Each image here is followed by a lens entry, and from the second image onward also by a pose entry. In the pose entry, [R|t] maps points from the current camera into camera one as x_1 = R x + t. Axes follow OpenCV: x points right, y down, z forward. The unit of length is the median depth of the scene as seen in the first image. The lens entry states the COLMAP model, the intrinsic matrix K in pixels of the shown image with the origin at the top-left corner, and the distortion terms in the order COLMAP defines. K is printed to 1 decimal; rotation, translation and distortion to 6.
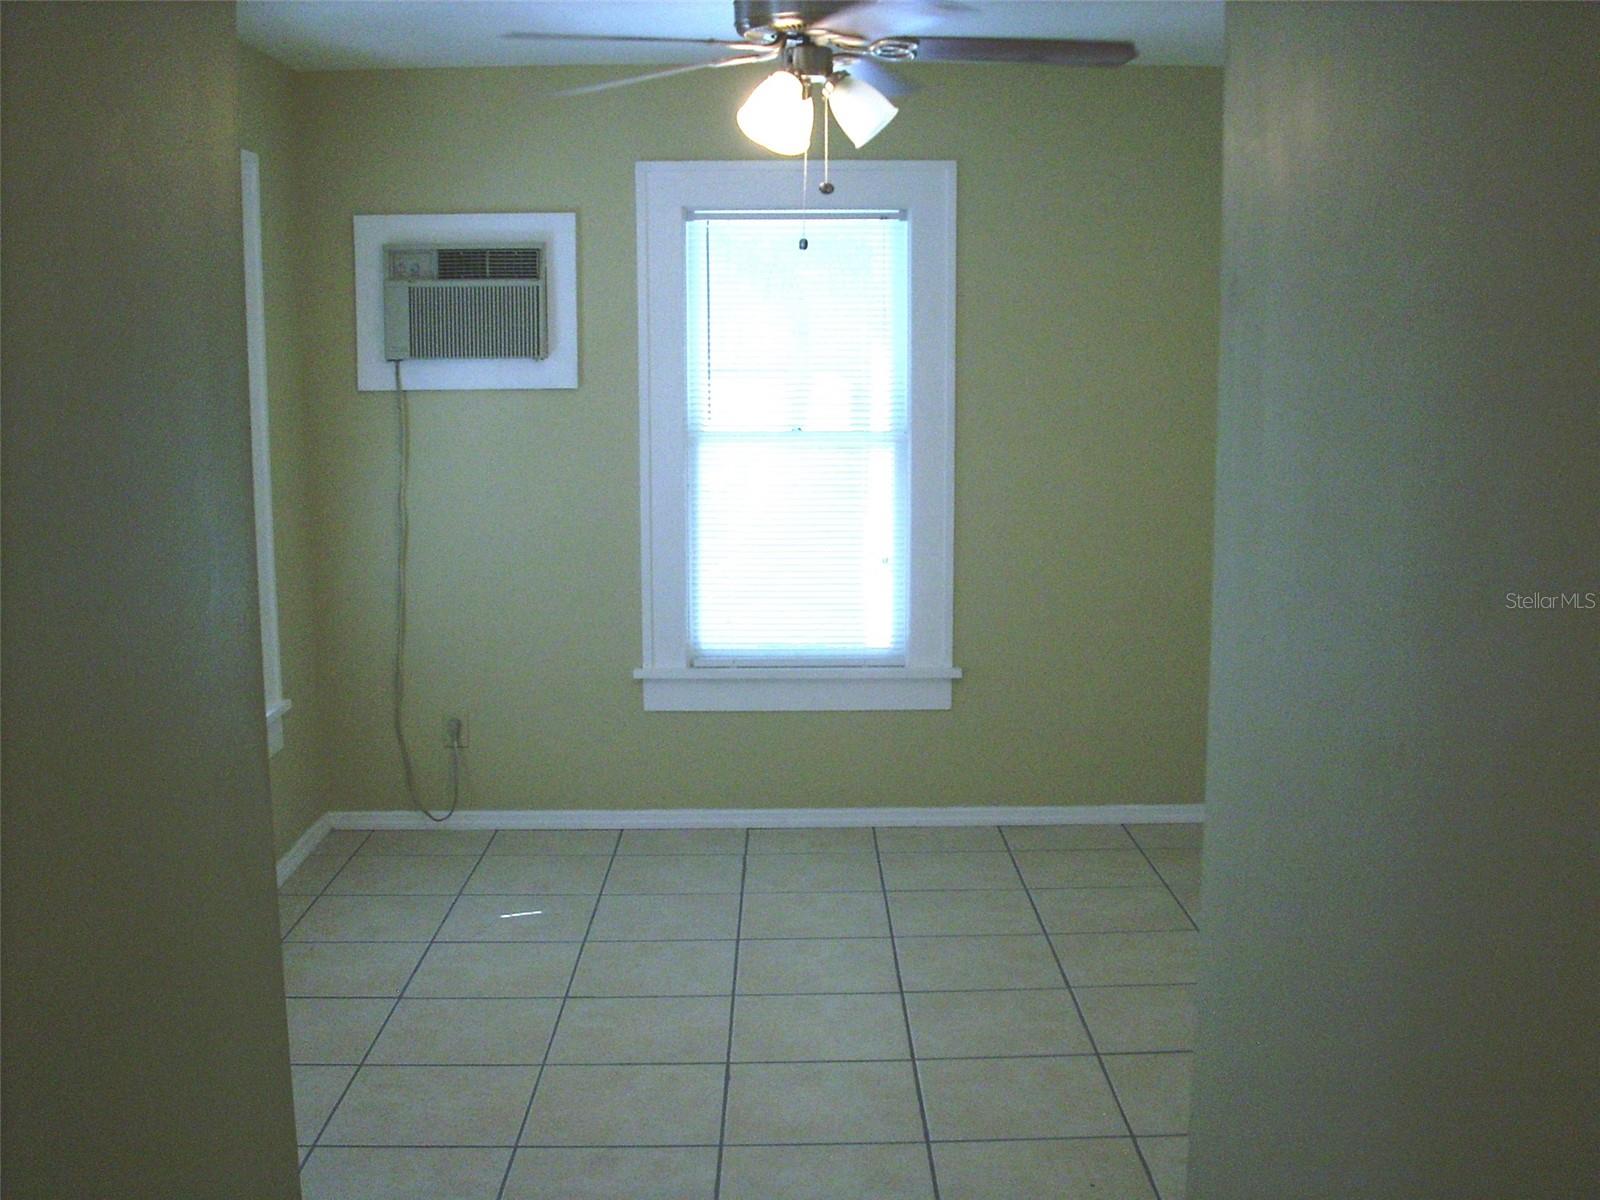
lens RADIAL K [[1788.2, 0, 800.0], [0, 1788.2, 600.0], [0, 0, 1]] dist [-0.127666, -0.029736]
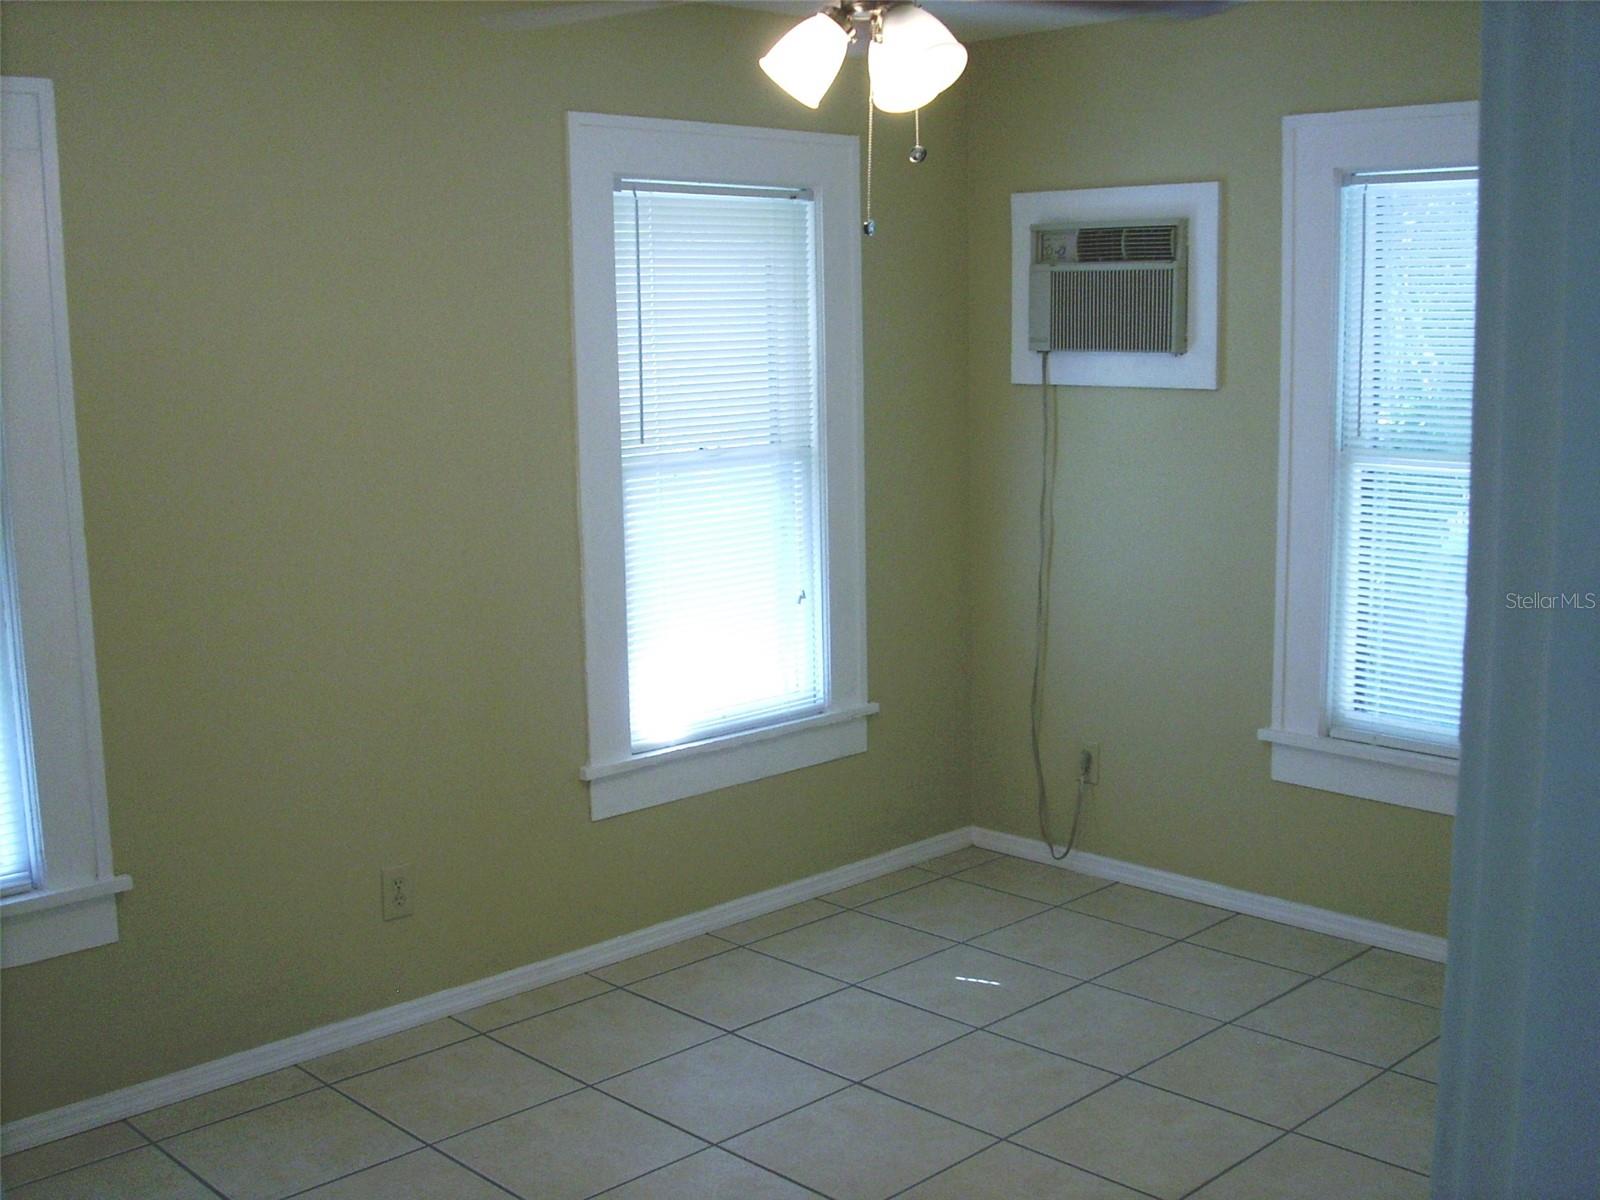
lens RADIAL K [[1788.2, 0, 800.0], [0, 1788.2, 600.0], [0, 0, 1]] dist [-0.127666, -0.029736]
pose [[0.688727, 0.110608, -0.716534, 0.354342], [-0.089216, 0.993713, 0.067641, -0.059163], [0.719511, 0.017340, 0.694265, 0.277298]]
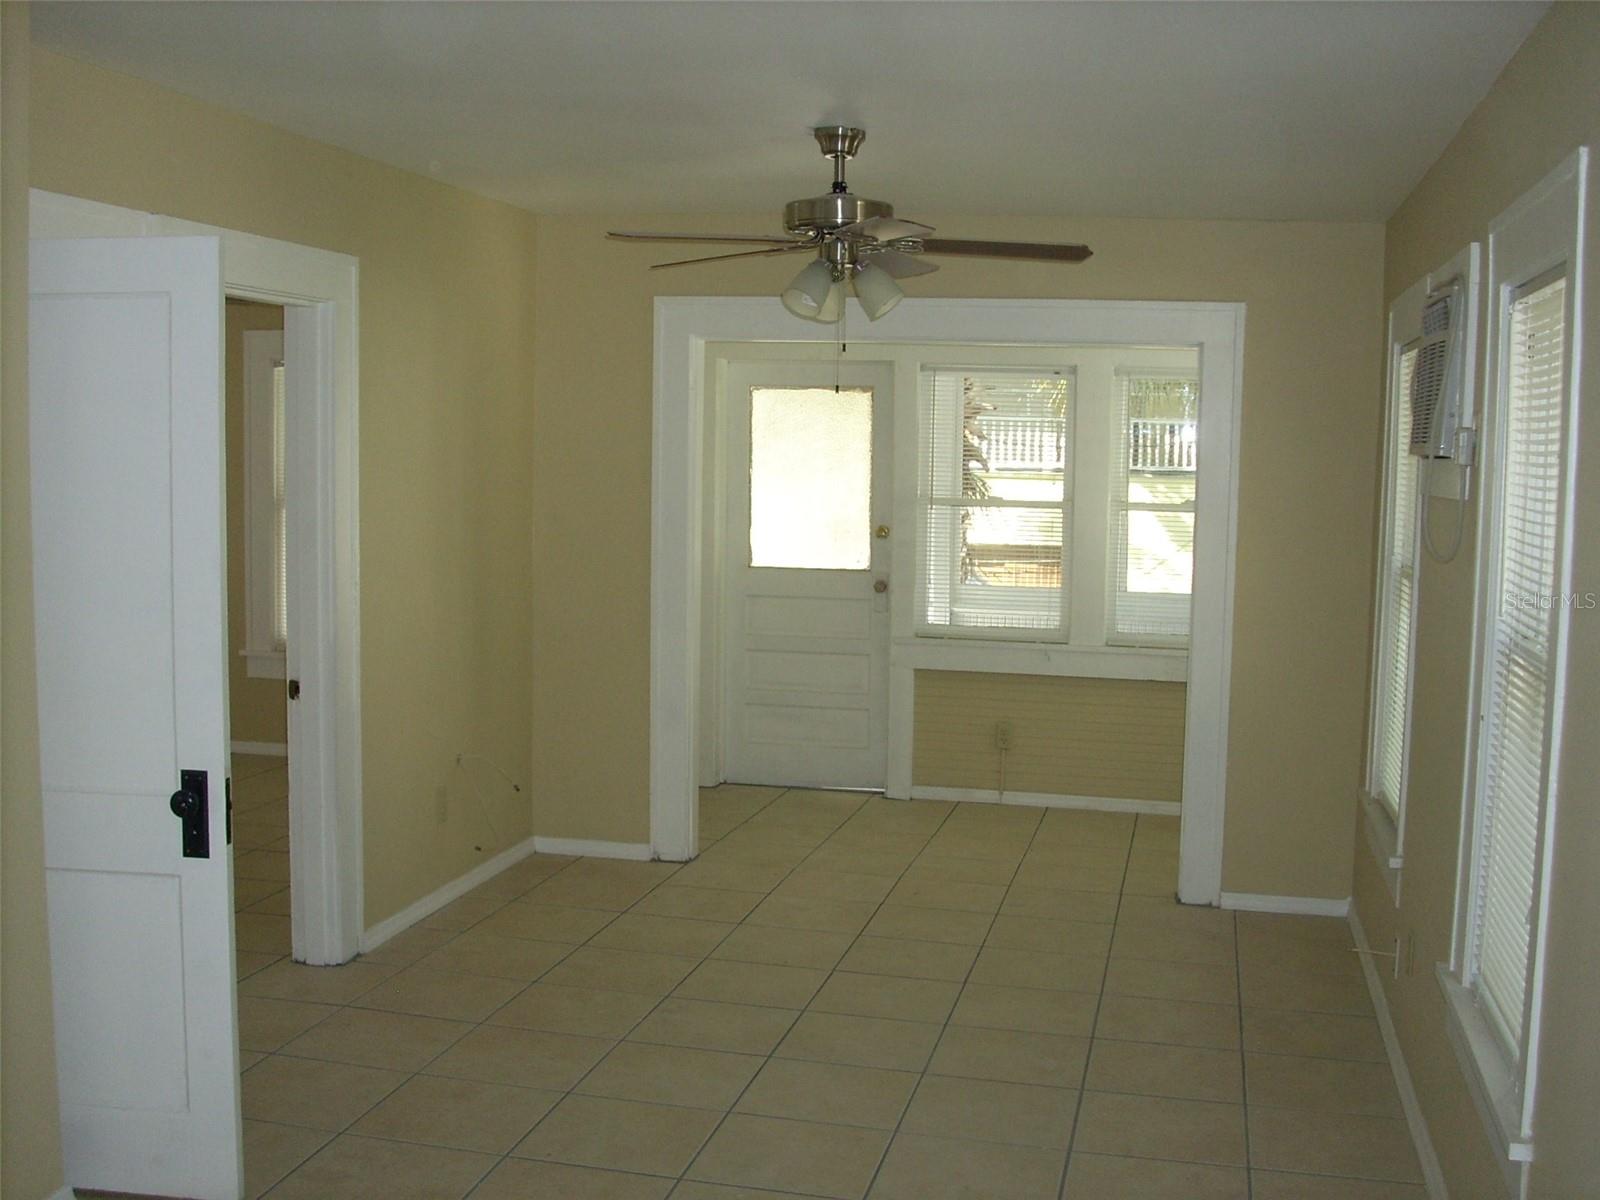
lens RADIAL K [[1788.2, 0, 800.0], [0, 1788.2, 600.0], [0, 0, 1]] dist [-0.127666, -0.029736]
pose [[0.973313, 0.040850, -0.225814, 0.756364], [-0.052286, 0.997622, -0.044896, 0.040214], [0.223443, 0.055505, 0.973135, -0.416126]]
